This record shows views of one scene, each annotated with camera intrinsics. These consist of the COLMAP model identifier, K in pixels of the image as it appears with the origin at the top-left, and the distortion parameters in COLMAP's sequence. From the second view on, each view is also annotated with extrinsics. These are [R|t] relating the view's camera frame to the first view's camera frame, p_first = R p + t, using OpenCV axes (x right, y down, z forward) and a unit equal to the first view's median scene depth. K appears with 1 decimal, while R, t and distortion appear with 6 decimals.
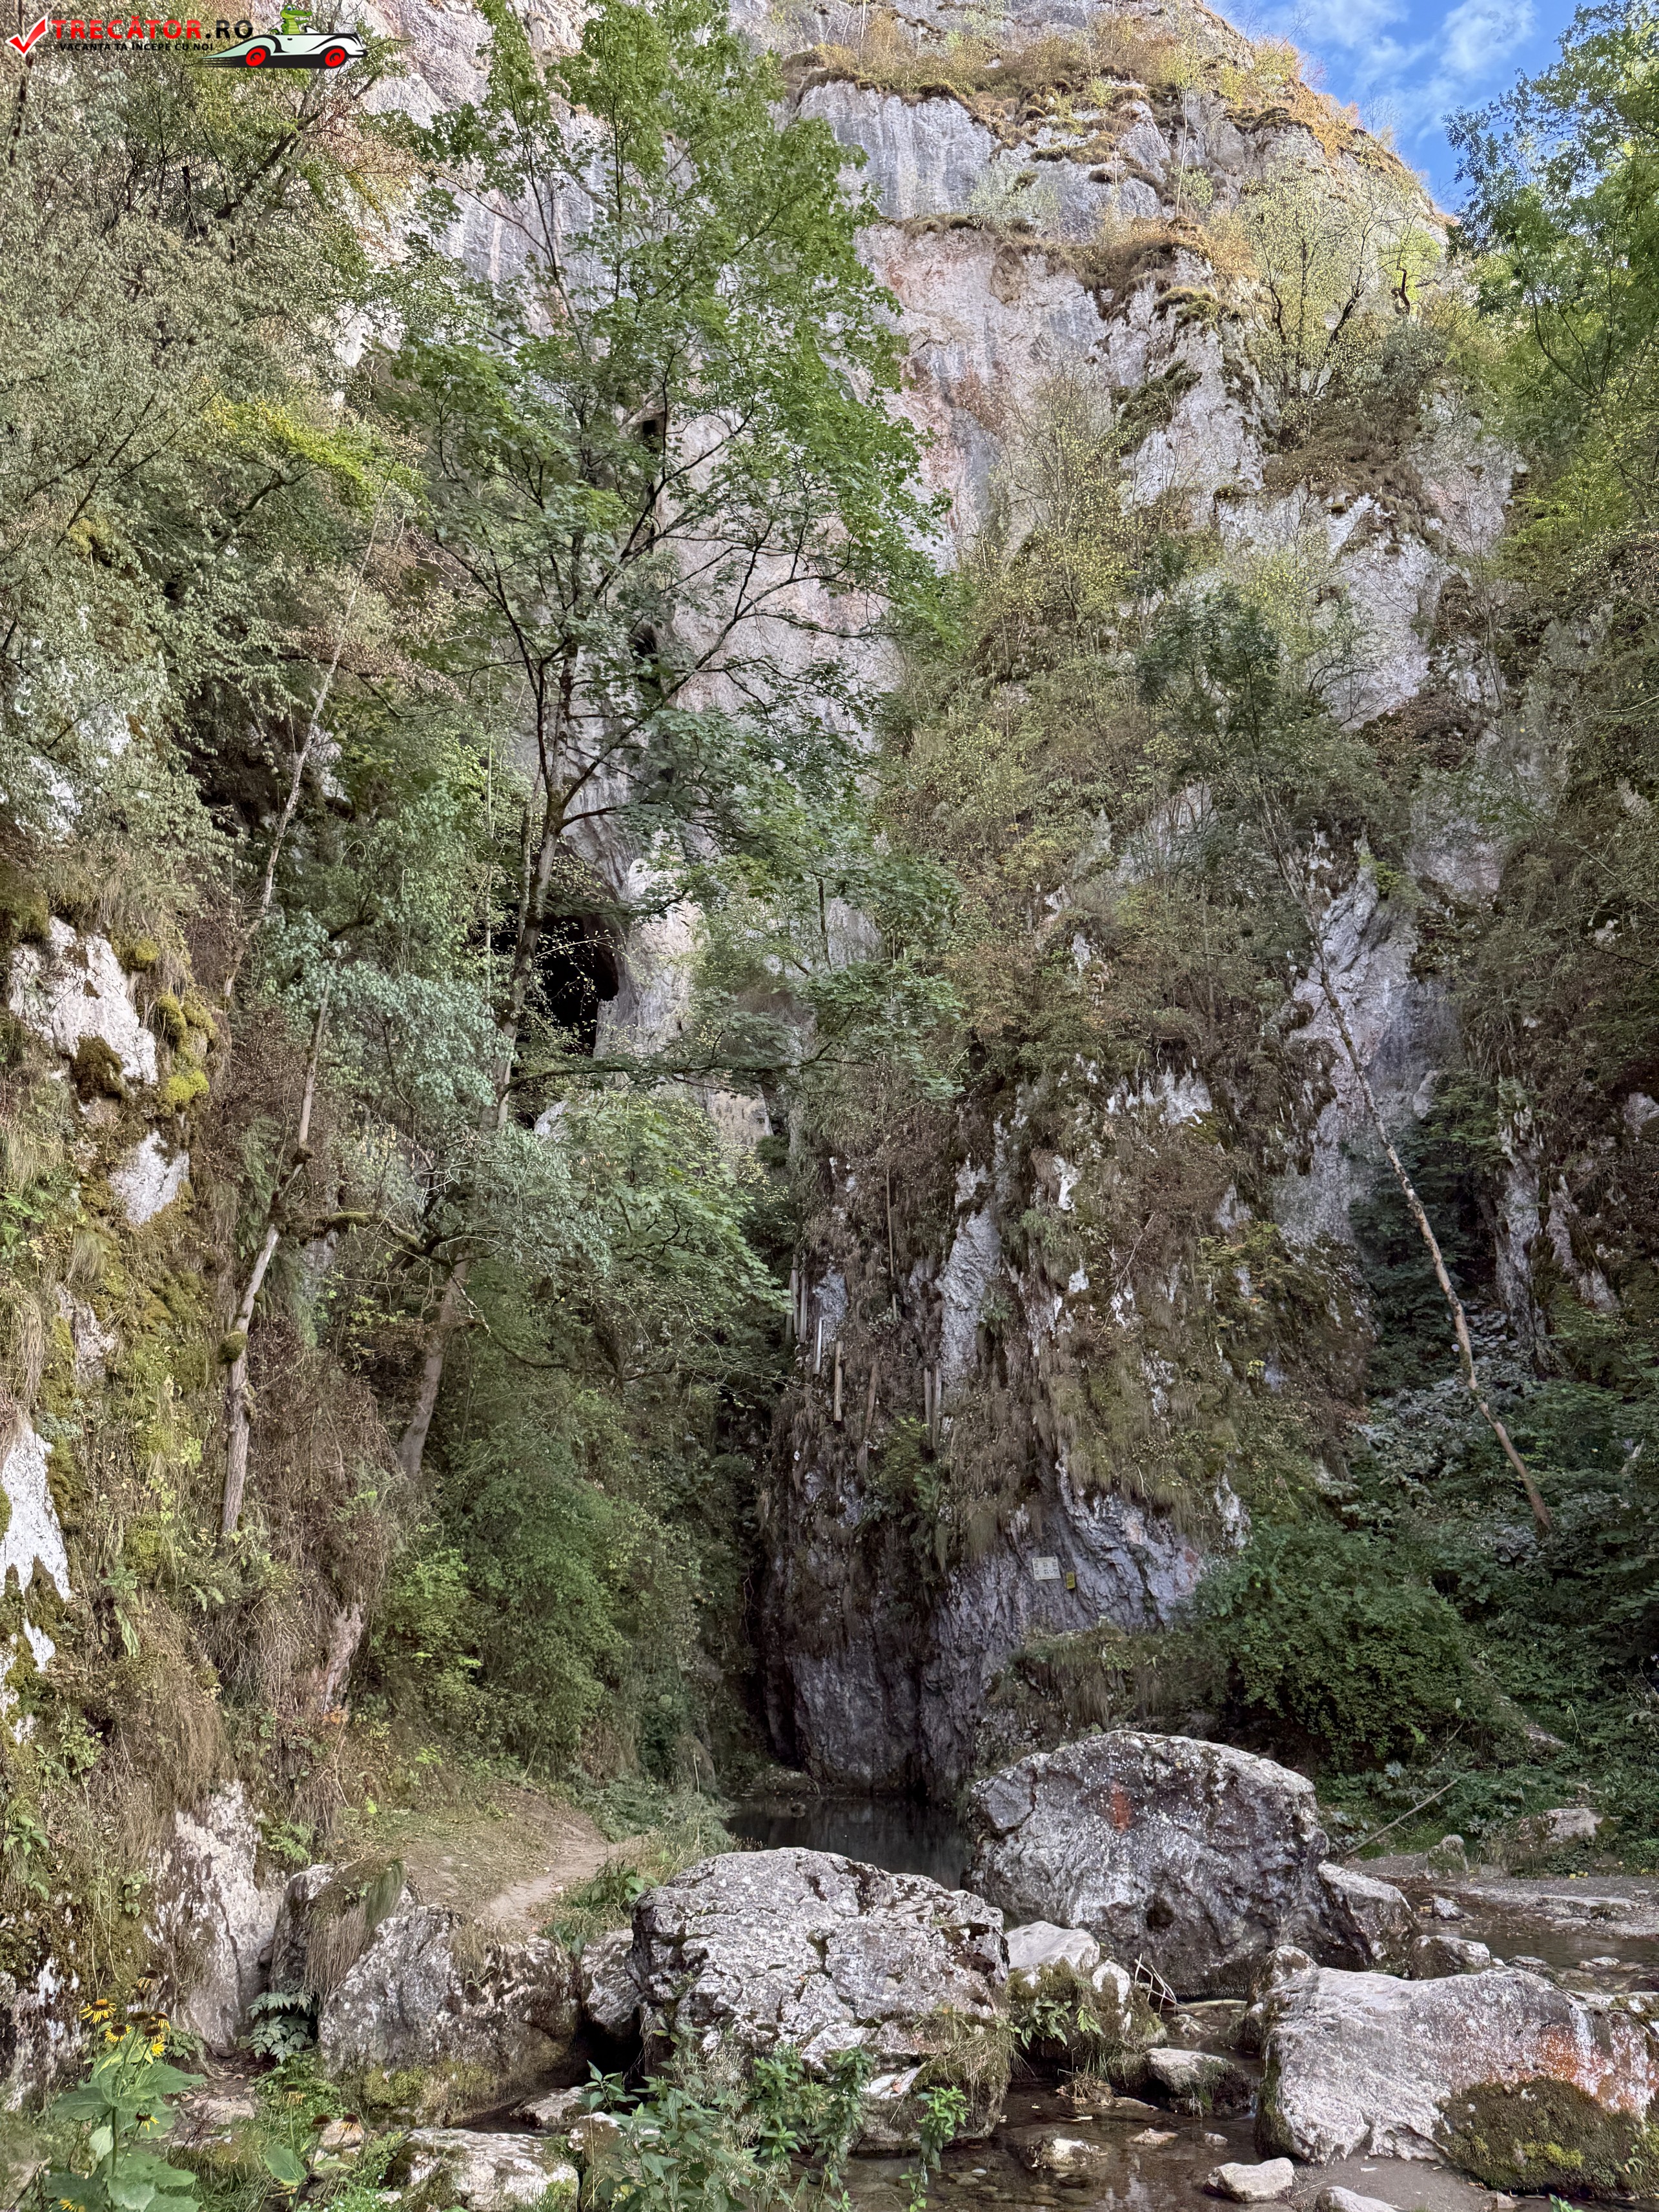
lens RADIAL K [[1550.1, 0, 815.1], [0, 1550.1, 1097.1], [0, 0, 1]] dist [0.103845, -0.144587]
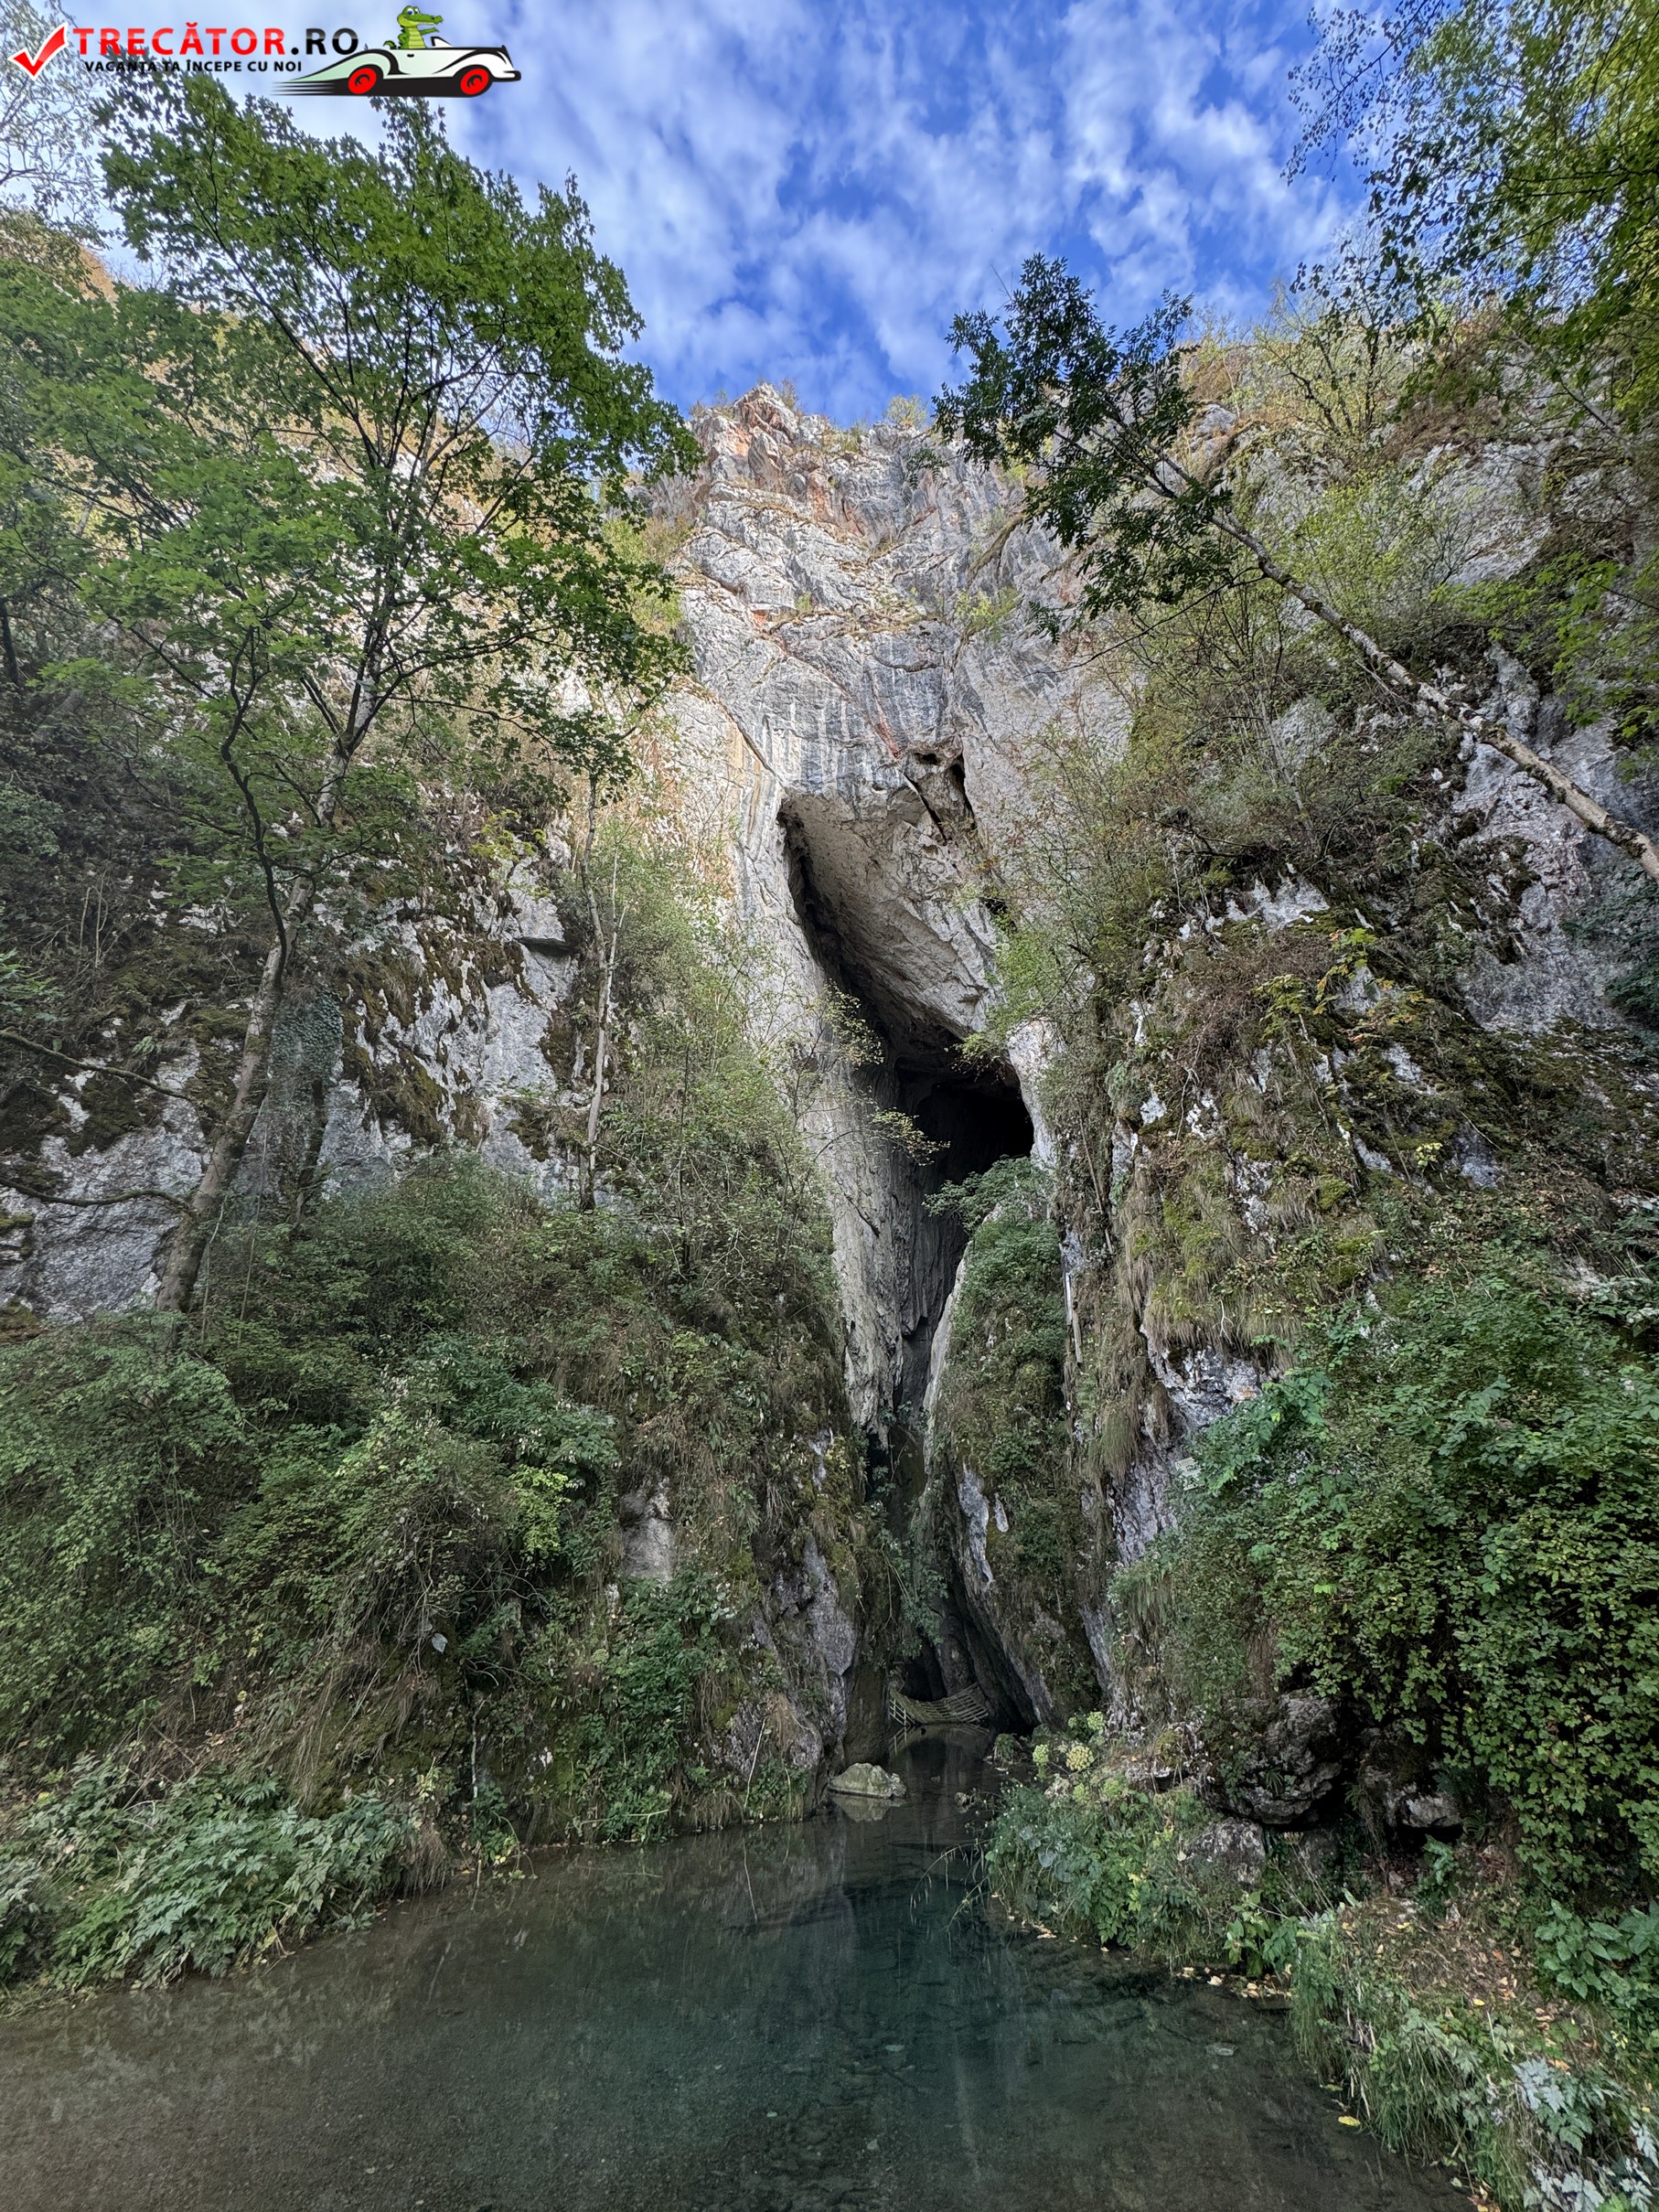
lens RADIAL K [[879.7, 0, 835.1], [0, 879.7, 1104.0], [0, 0, 1]] dist [0.000384, -0.000019]
pose [[0.846276, -0.278048, -0.454429, 0.217687], [0.187238, 0.953813, -0.234911, 0.175972], [0.498757, 0.113713, 0.859250, 0.468468]]
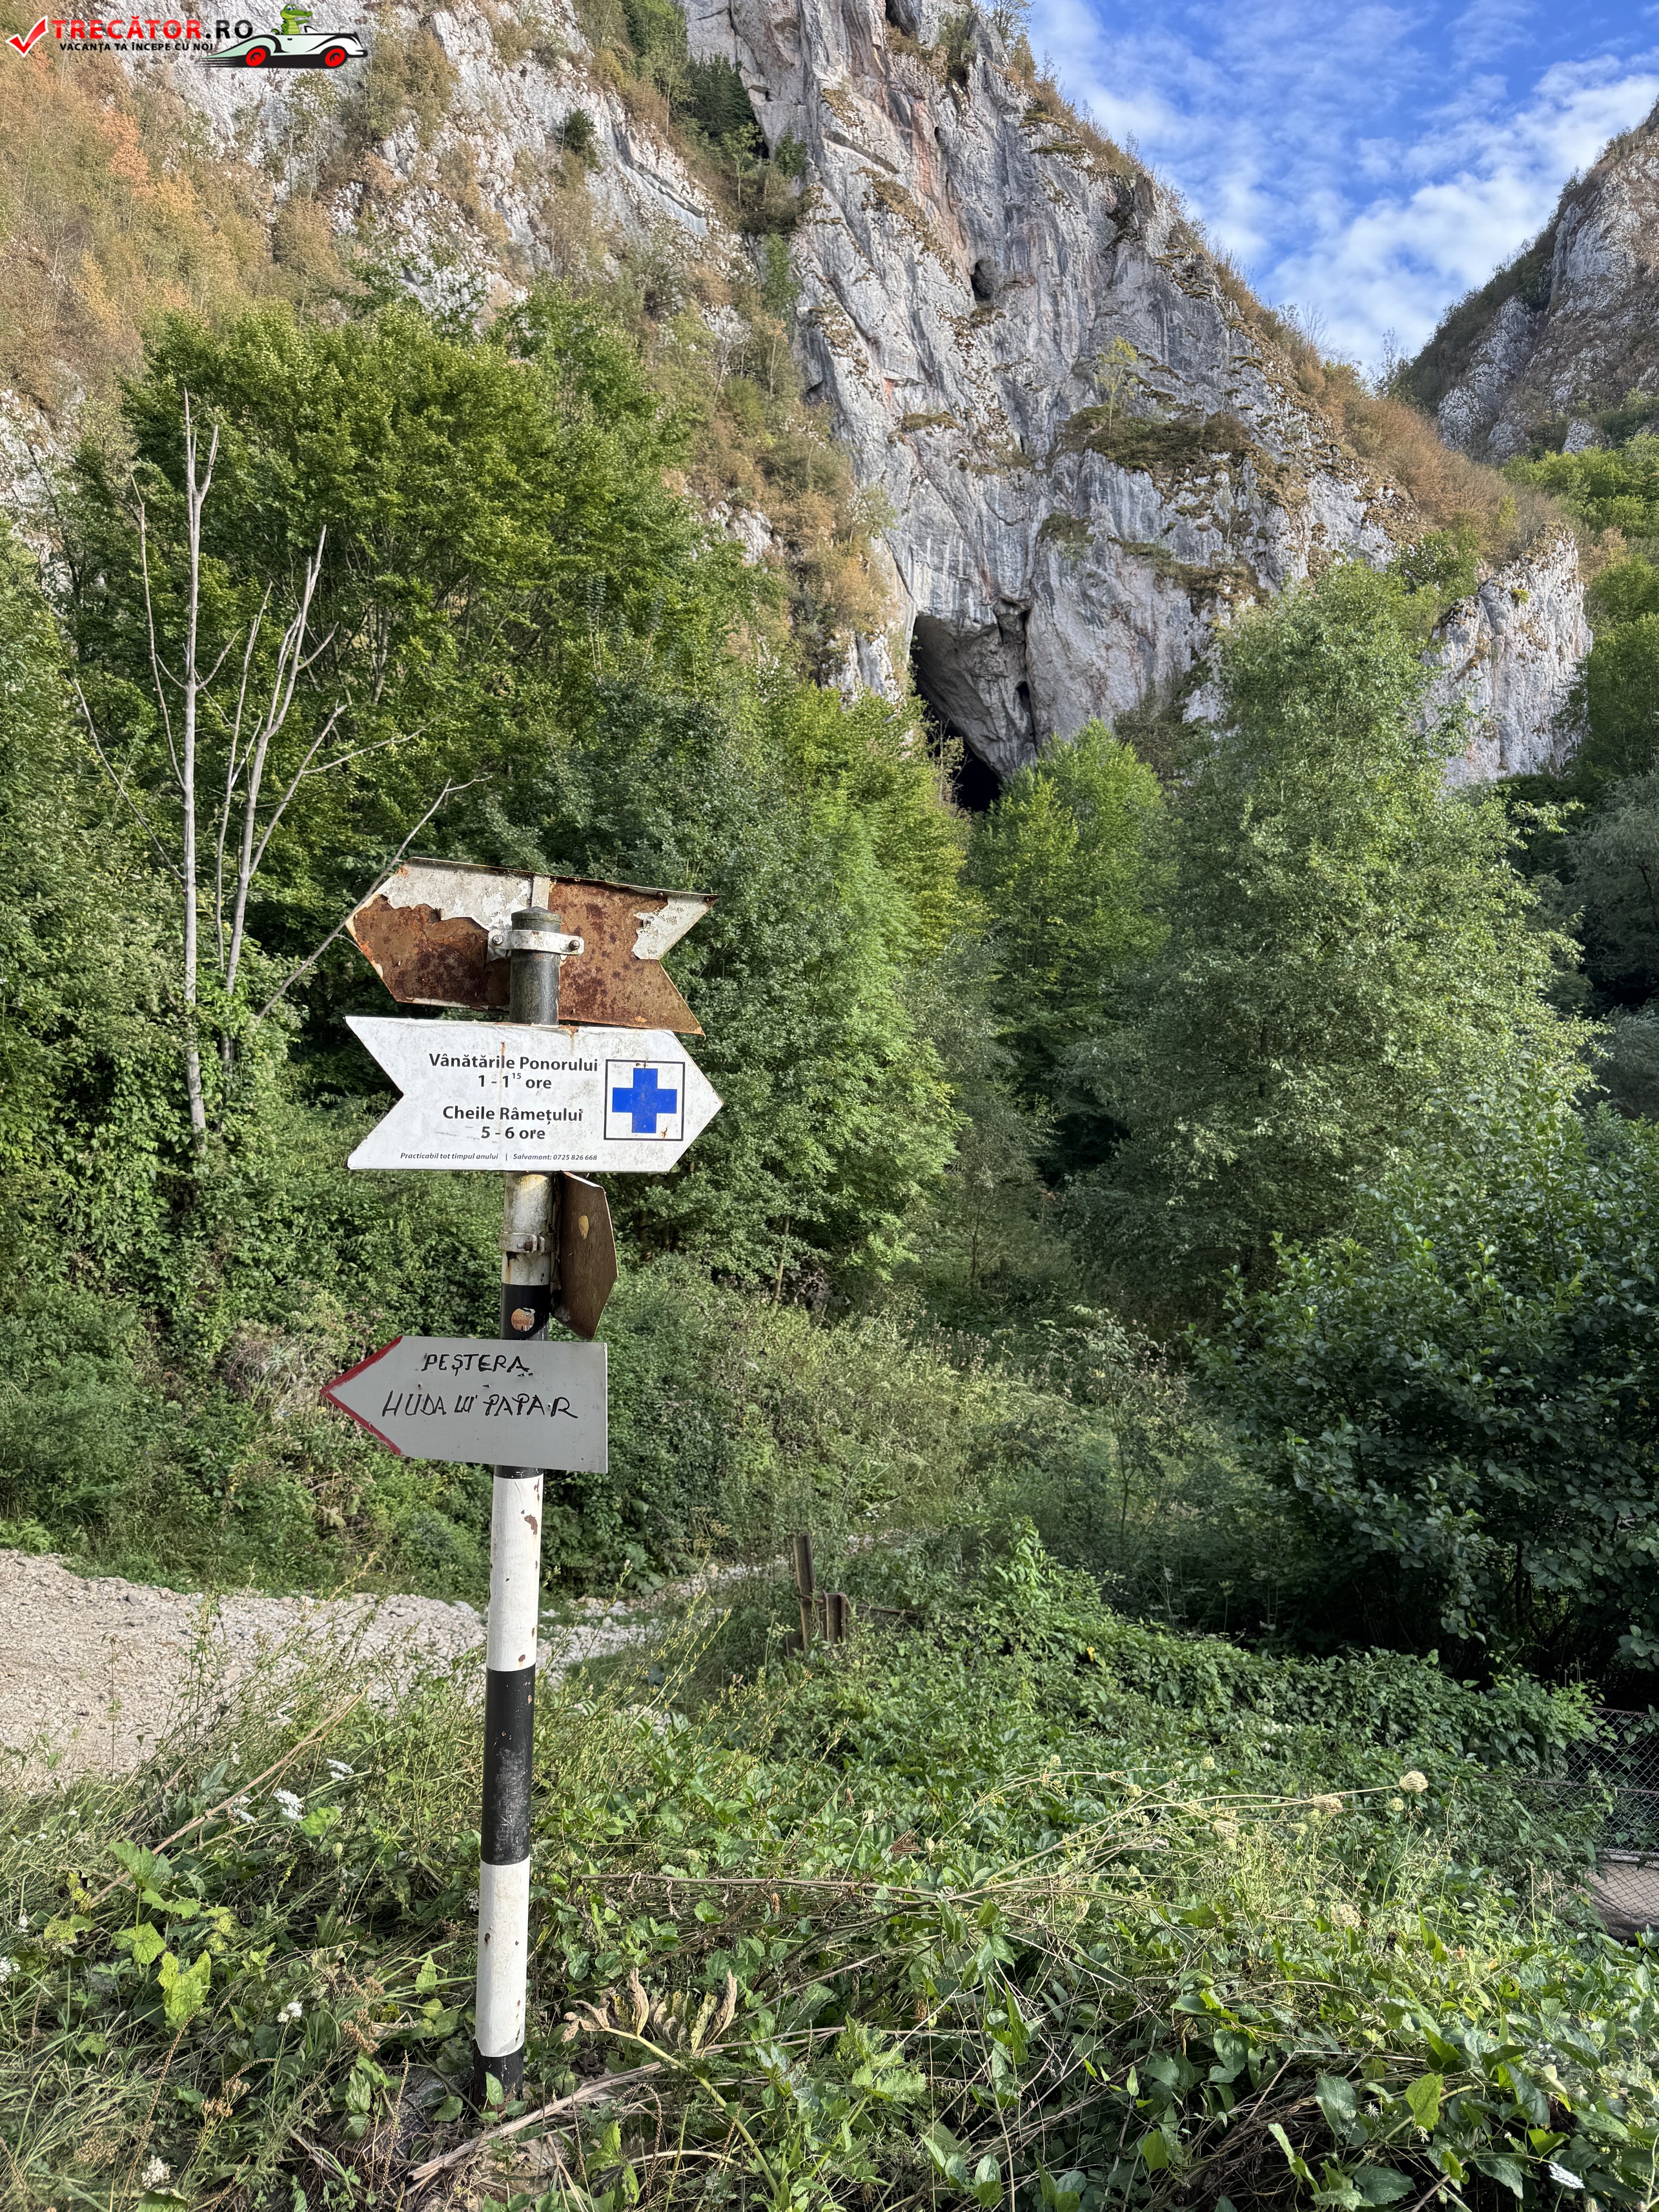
lens RADIAL K [[1550.1, 0, 815.1], [0, 1550.1, 1097.1], [0, 0, 1]] dist [0.103845, -0.144587]
pose [[0.968727, 0.004757, -0.248085, 0.399426], [0.074395, 0.948252, 0.308681, -1.021915], [0.236715, -0.317484, 0.918243, -3.261025]]
